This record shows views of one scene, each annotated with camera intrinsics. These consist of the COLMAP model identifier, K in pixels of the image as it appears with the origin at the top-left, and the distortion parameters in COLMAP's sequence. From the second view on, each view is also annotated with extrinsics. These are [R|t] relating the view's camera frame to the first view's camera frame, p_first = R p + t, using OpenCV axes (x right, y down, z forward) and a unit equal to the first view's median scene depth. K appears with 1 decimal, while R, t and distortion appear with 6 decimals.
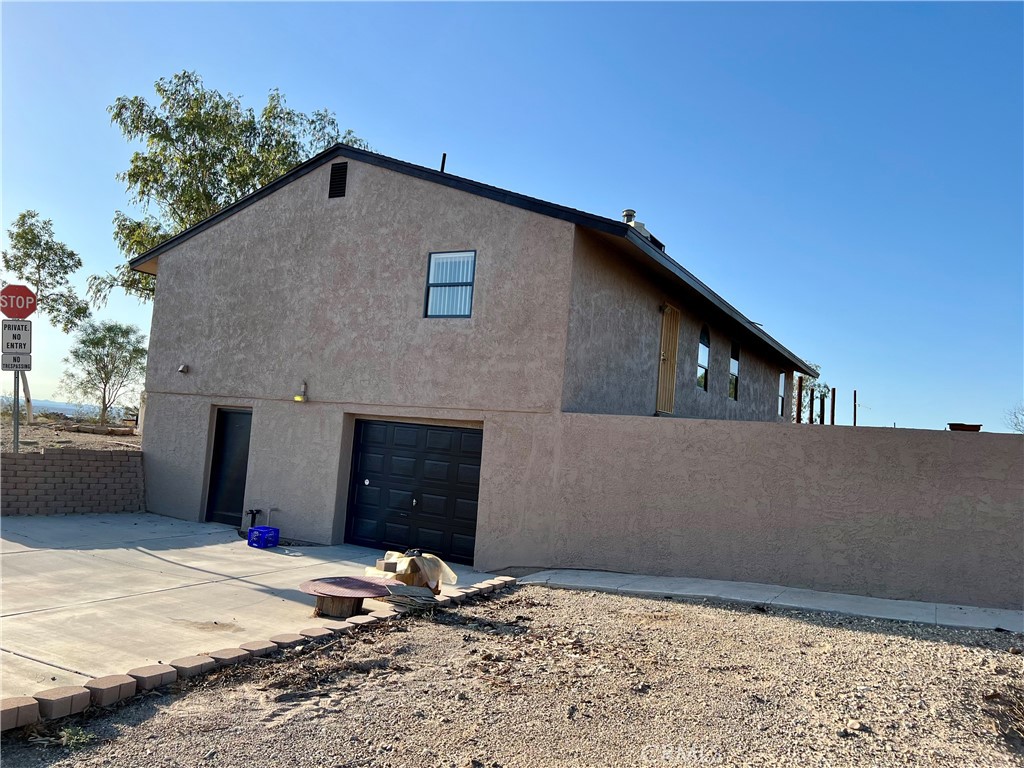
lens RADIAL K [[786.3, 0, 519.7], [0, 786.3, 391.6], [0, 0, 1]] dist [0.072148, -0.059642]
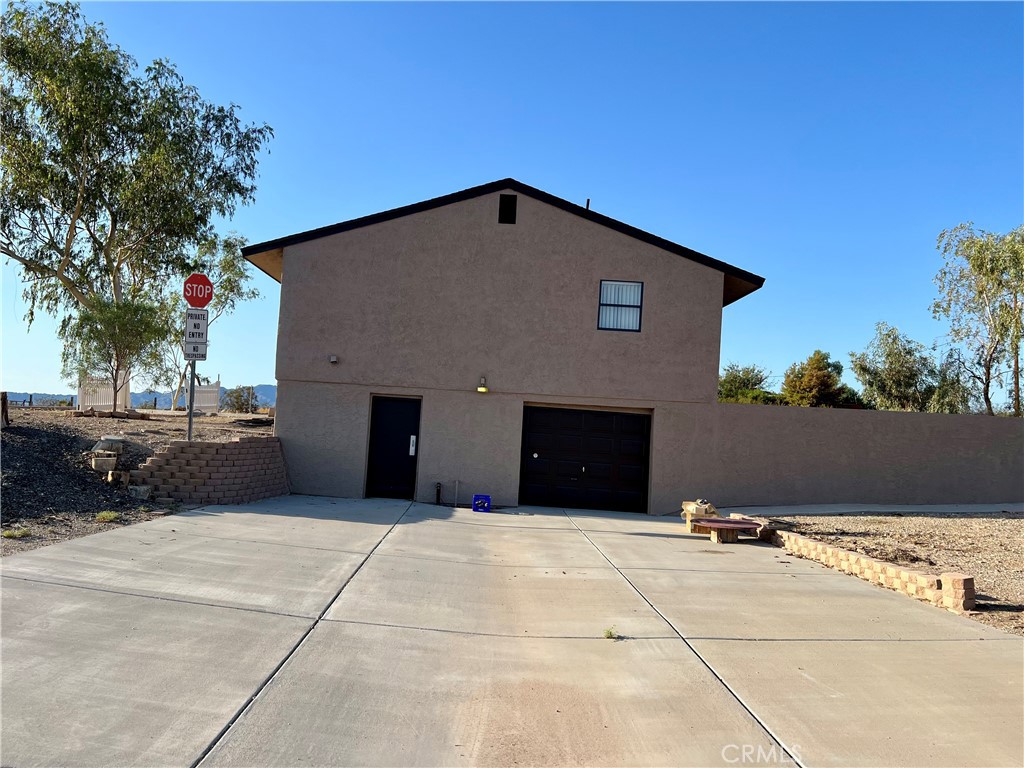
lens RADIAL K [[786.3, 0, 504.4], [0, 786.3, 406.2], [0, 0, 1]] dist [0.072148, -0.059642]
pose [[0.861011, -0.012633, 0.508429, -0.871064], [-0.021284, 0.997921, 0.060839, -0.040249], [-0.508140, -0.063205, 0.858952, -0.055005]]
